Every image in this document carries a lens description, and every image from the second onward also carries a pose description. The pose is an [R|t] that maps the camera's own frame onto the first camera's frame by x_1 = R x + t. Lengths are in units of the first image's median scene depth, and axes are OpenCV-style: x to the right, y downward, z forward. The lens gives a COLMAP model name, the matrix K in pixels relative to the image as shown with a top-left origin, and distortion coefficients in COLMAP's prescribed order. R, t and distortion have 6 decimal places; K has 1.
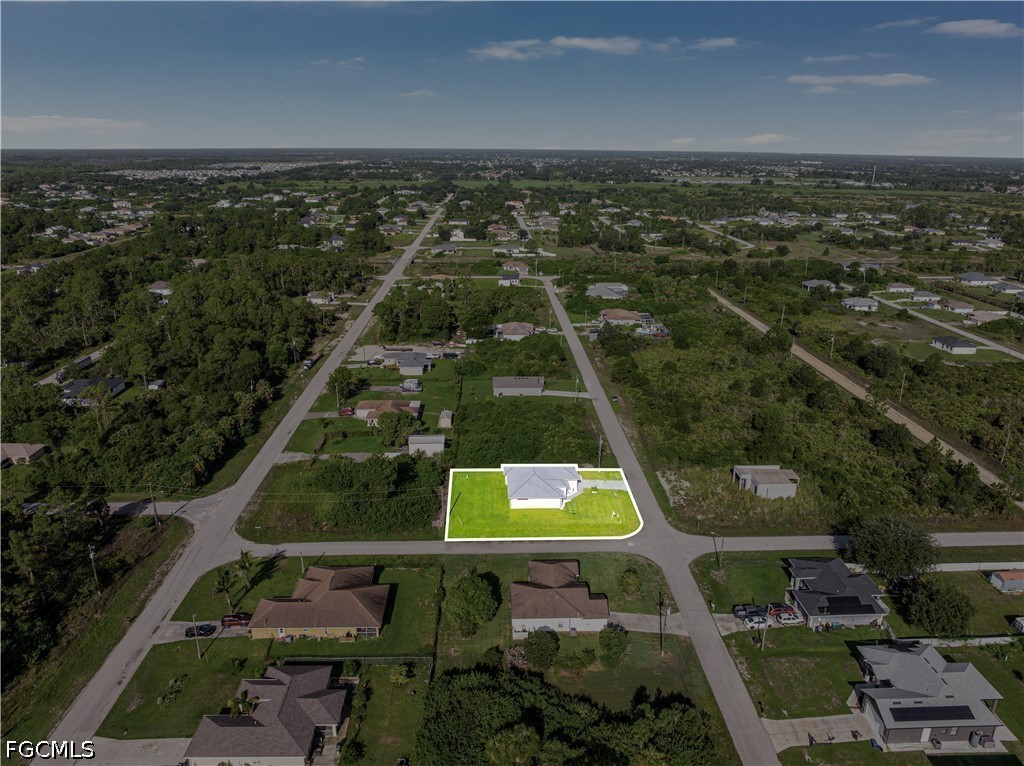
lens RADIAL K [[719.7, 0, 512.0], [0, 719.7, 383.0], [0, 0, 1]] dist [-0.044789, 0.014390]
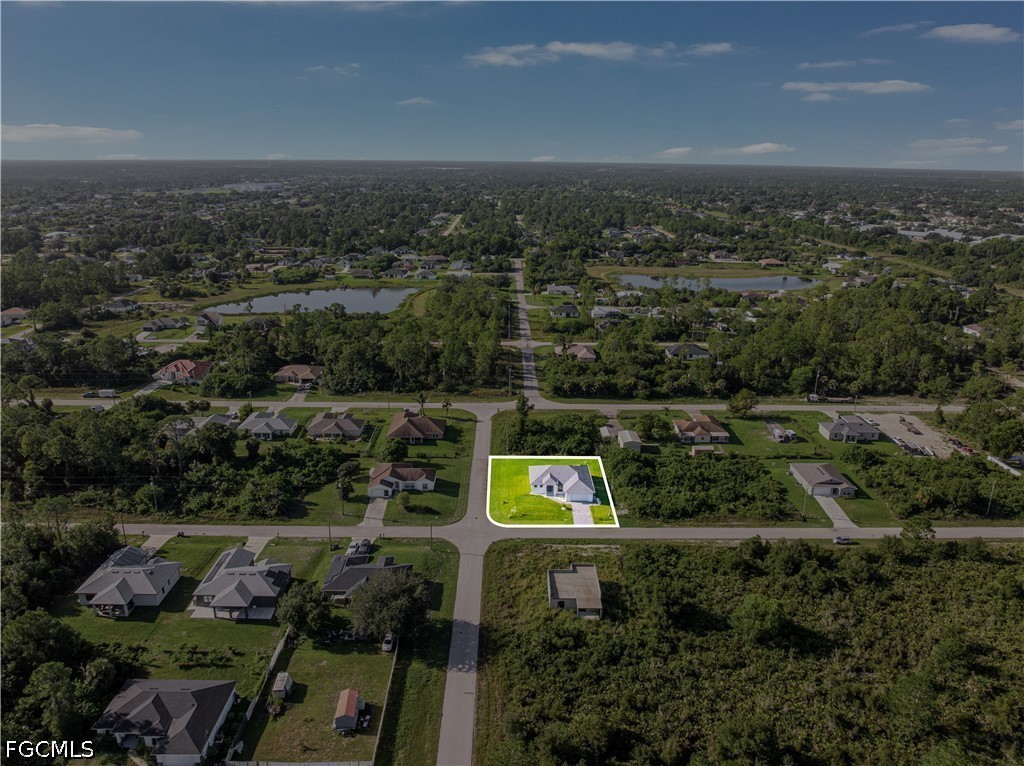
lens RADIAL K [[719.7, 0, 512.0], [0, 719.7, 383.0], [0, 0, 1]] dist [-0.044789, 0.014390]
pose [[-0.025771, 0.289580, -0.956807, 1.114767], [-0.321452, 0.903891, 0.282223, -0.308348], [0.946575, 0.314841, 0.069792, 0.783783]]
